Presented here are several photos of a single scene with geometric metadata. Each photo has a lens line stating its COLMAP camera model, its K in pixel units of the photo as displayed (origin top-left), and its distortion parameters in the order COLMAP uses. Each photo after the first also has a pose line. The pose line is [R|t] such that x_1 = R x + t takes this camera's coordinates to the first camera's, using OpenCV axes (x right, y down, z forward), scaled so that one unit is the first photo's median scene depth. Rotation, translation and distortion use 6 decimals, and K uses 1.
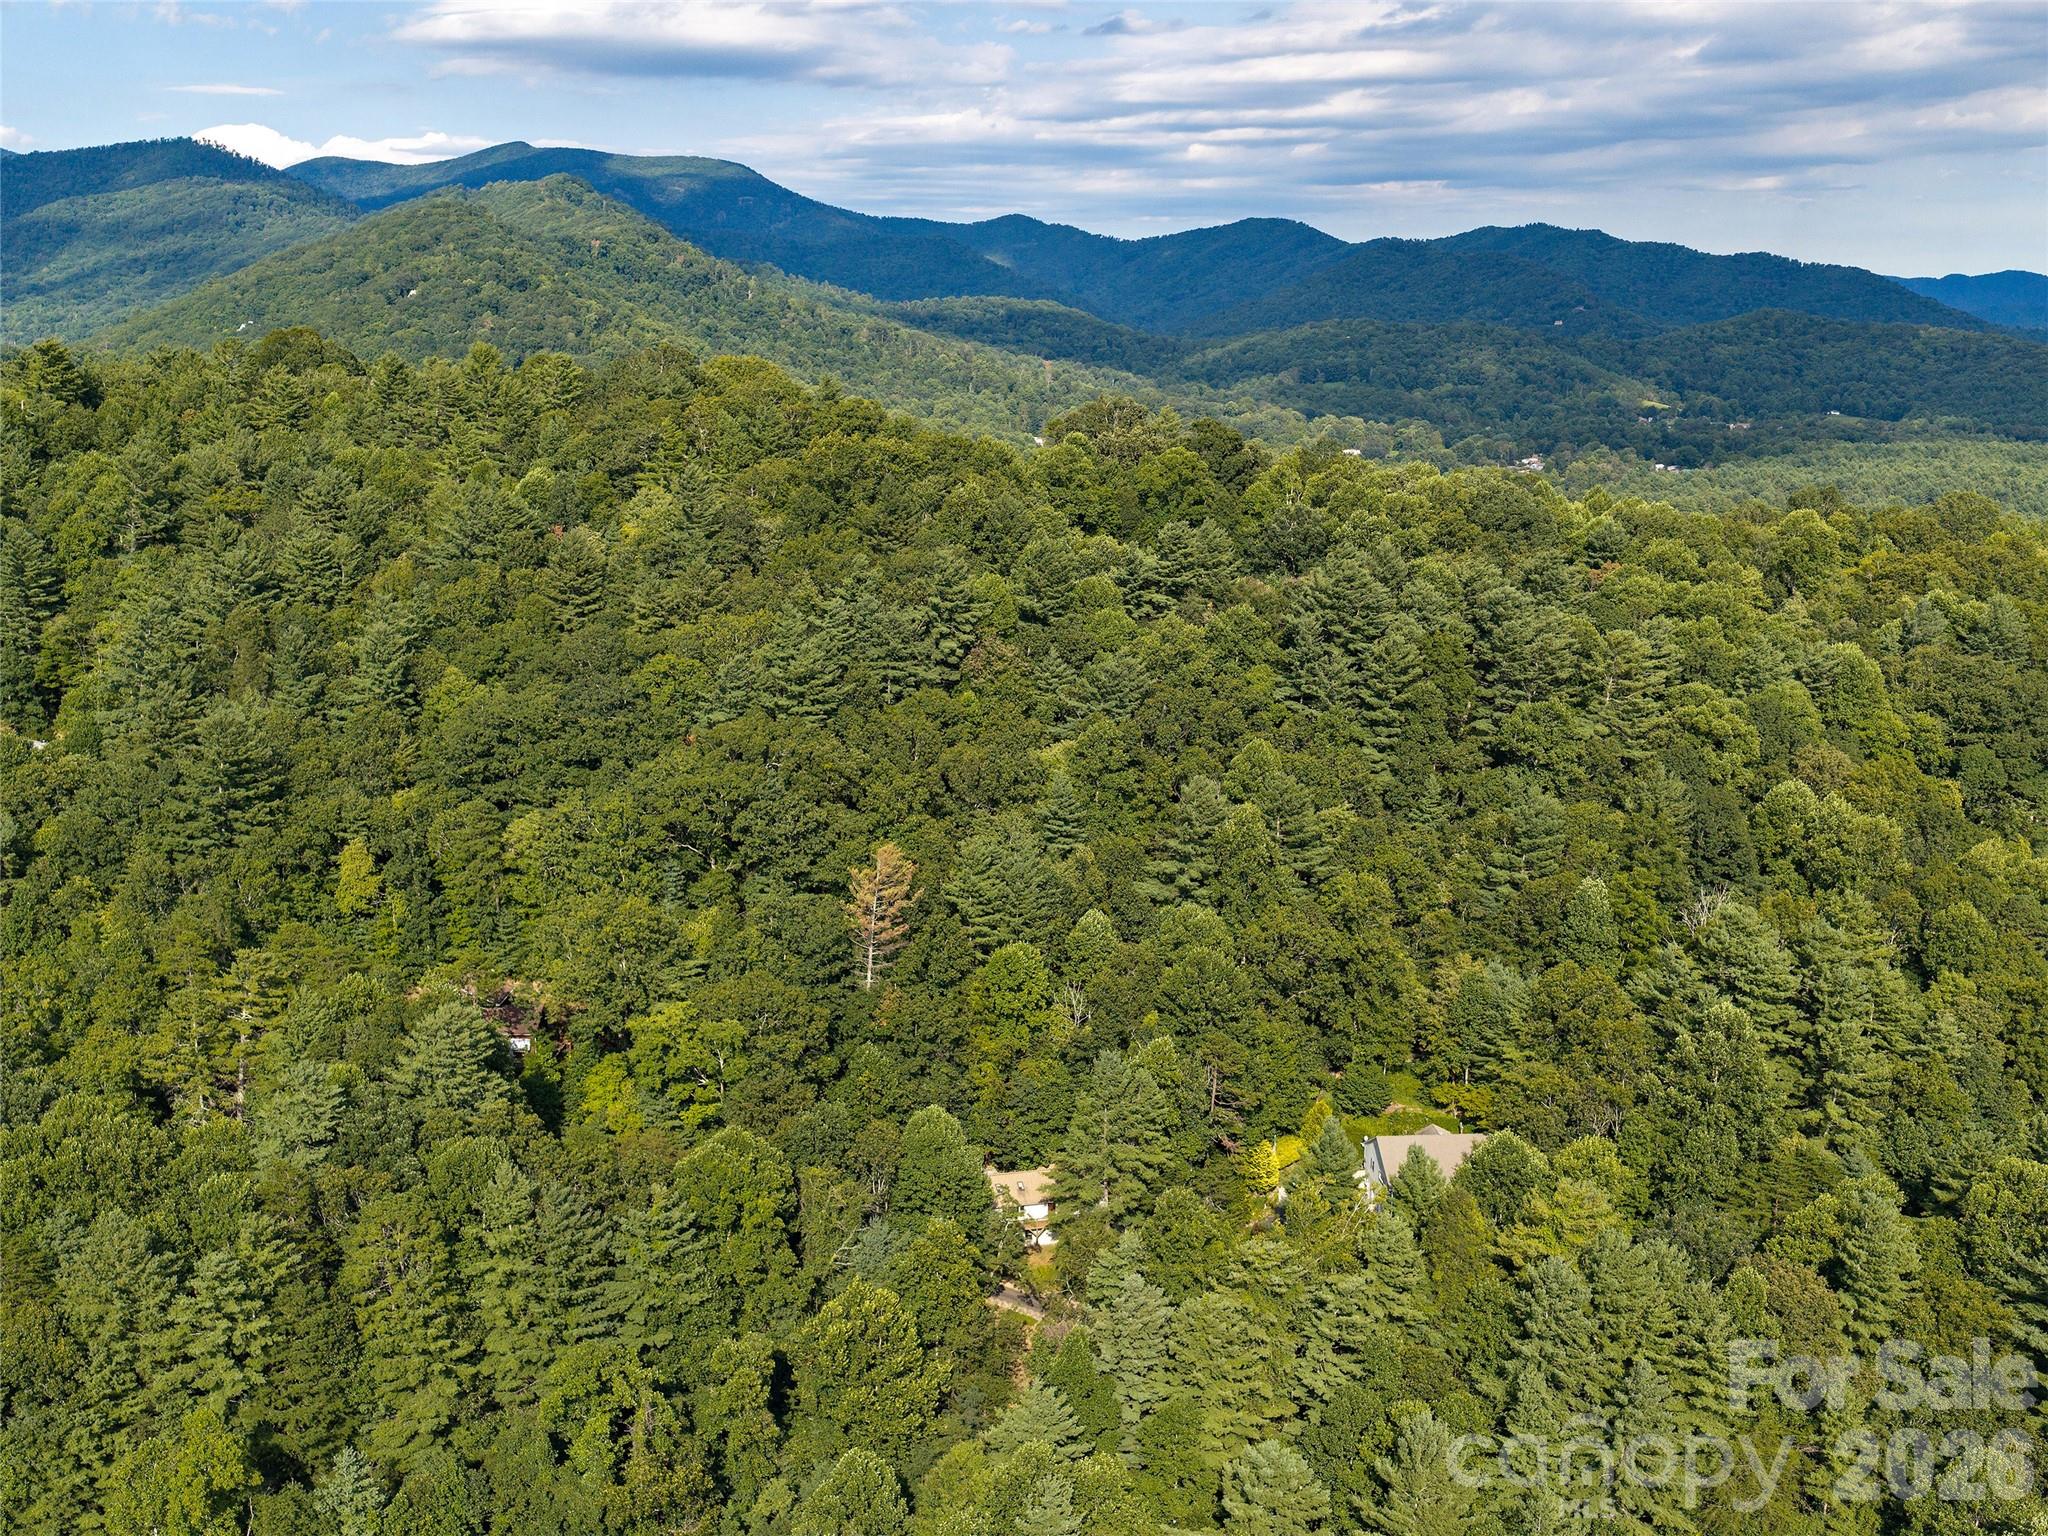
lens RADIAL K [[2272.7, 0, 1024.0], [0, 2272.7, 768.0], [0, 0, 1]] dist [0.023990, -0.071525]
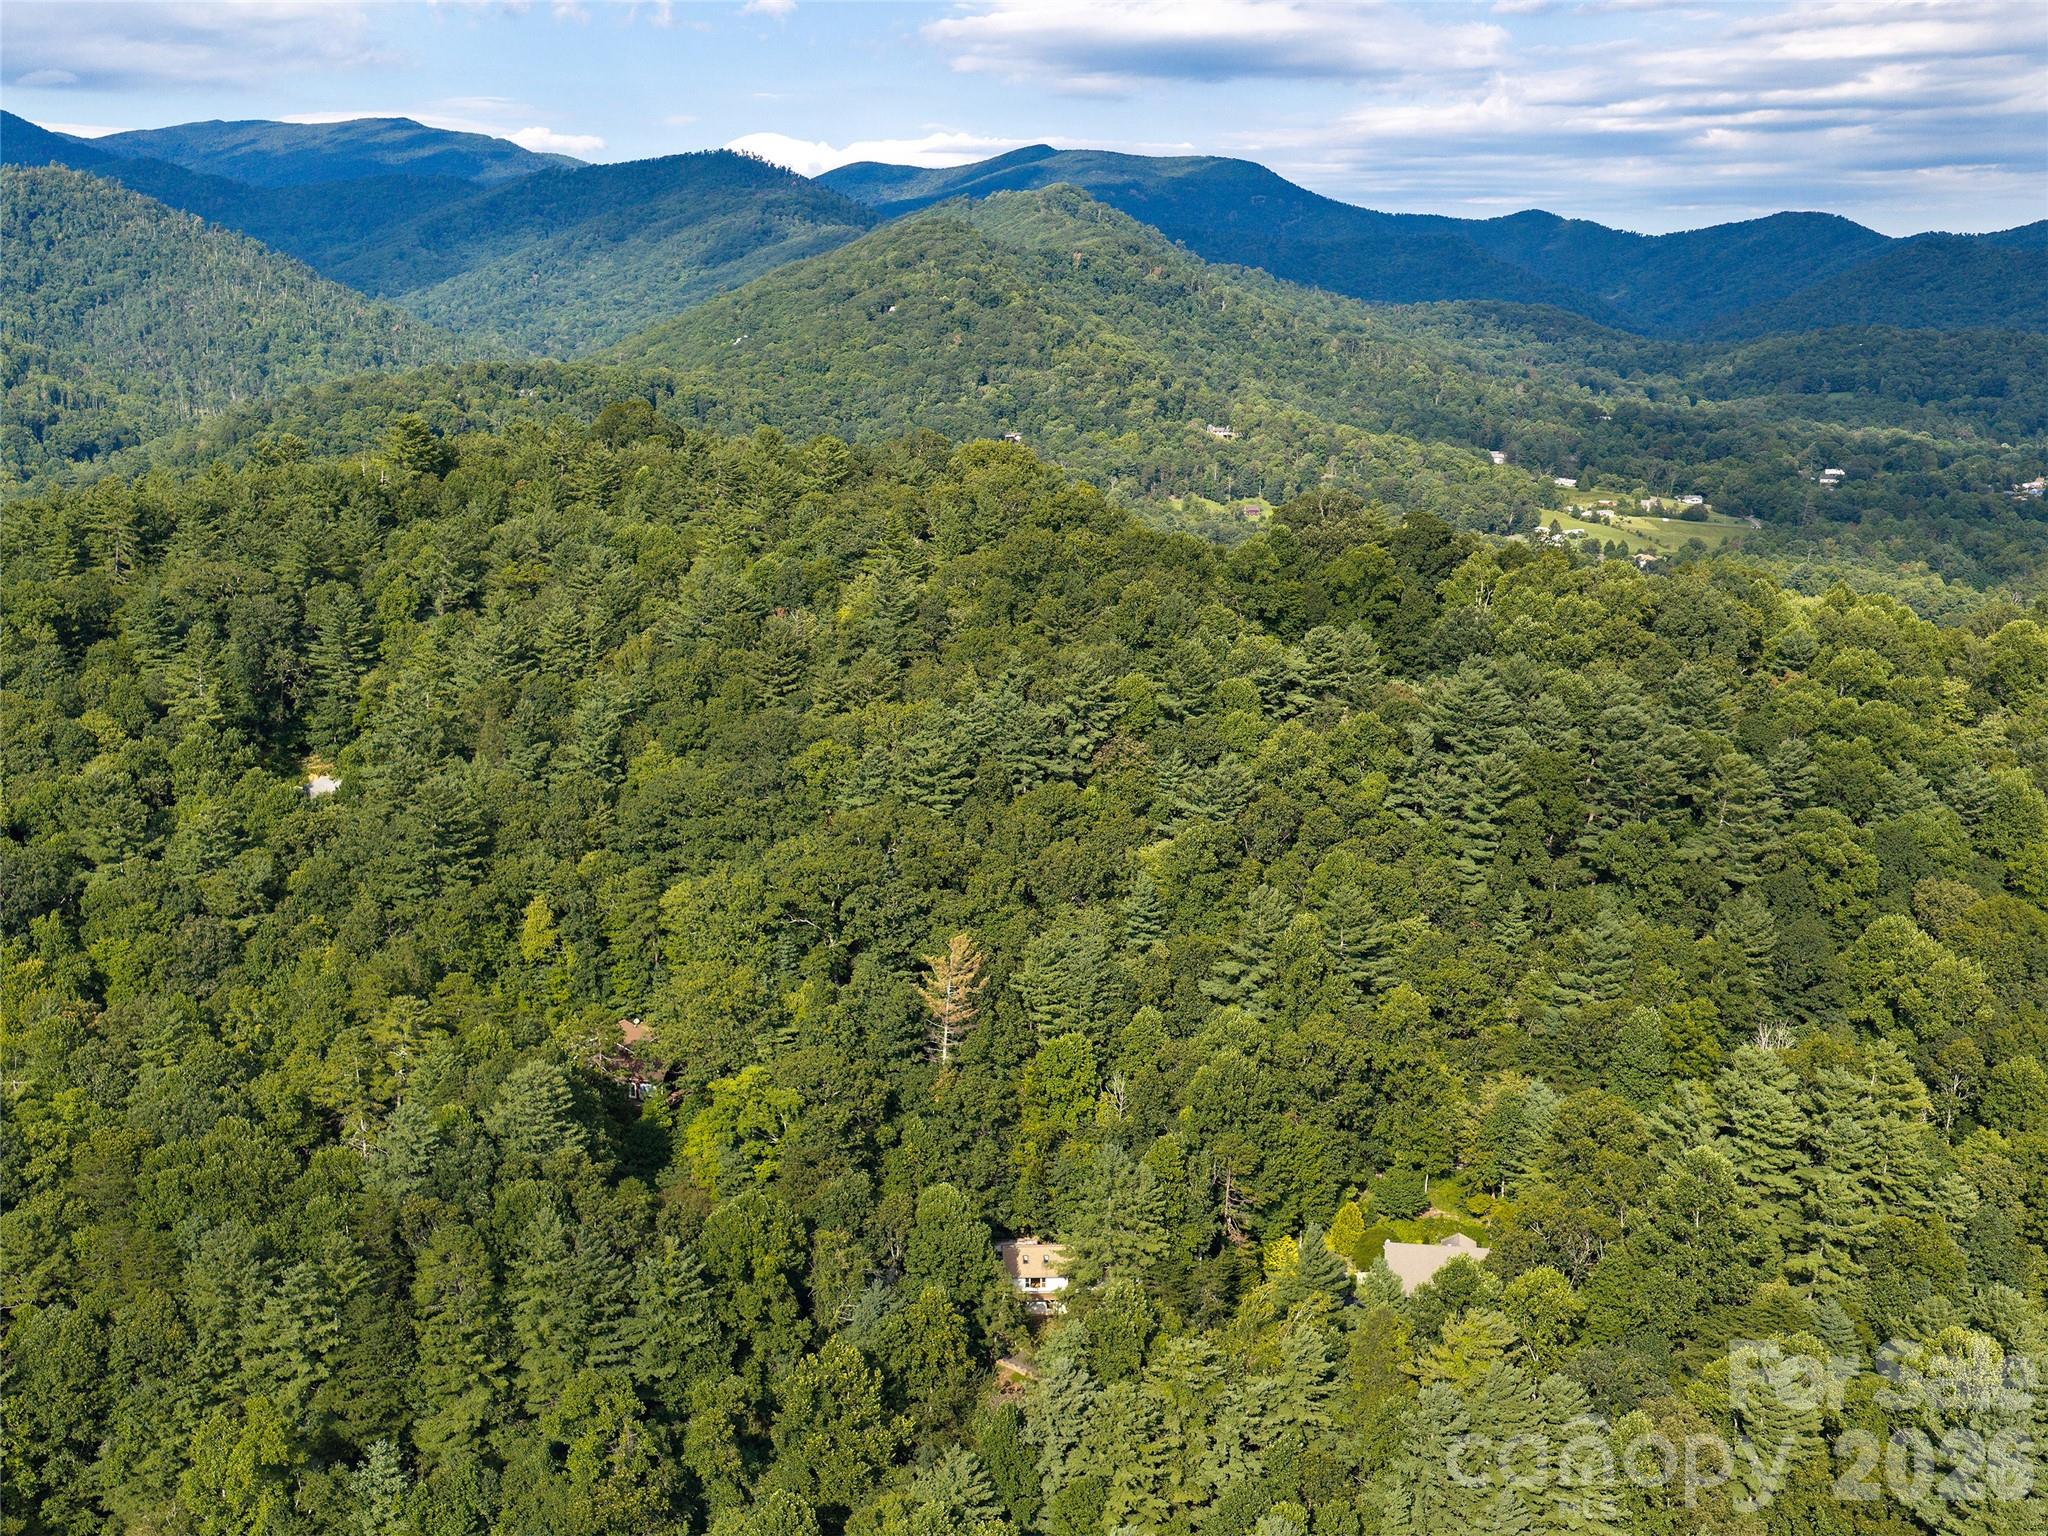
lens RADIAL K [[2272.7, 0, 1024.0], [0, 2272.7, 768.0], [0, 0, 1]] dist [0.023990, -0.071525]
pose [[0.974062, 0.044663, -0.221831, 0.193697], [-0.043738, 0.999002, 0.009082, -0.053924], [0.222015, 0.000856, 0.975043, -0.059489]]
